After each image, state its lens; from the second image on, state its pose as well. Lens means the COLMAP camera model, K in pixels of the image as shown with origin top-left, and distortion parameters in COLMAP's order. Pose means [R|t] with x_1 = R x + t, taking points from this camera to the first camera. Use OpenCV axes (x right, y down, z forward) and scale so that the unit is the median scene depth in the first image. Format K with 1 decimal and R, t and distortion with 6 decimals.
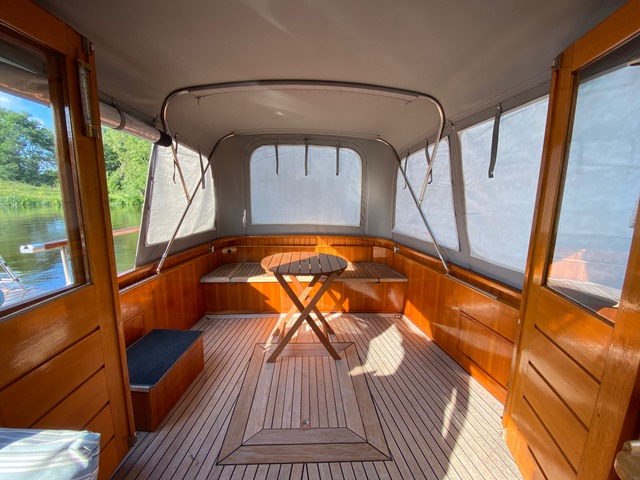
lens RADIAL K [[265.8, 0, 319.4], [0, 265.8, 238.3], [0, 0, 1]] dist [-0.000928, -0.000518]
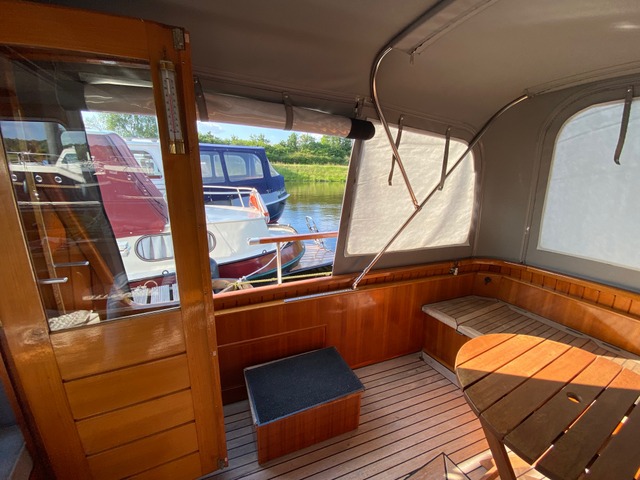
lens RADIAL K [[265.8, 0, 319.4], [0, 265.8, 238.3], [0, 0, 1]] dist [-0.000928, -0.000518]
pose [[0.443739, 0.190580, -0.875657, 0.073657], [-0.158337, 0.978426, 0.132709, -0.119486], [0.882057, 0.079760, 0.464342, 0.447364]]
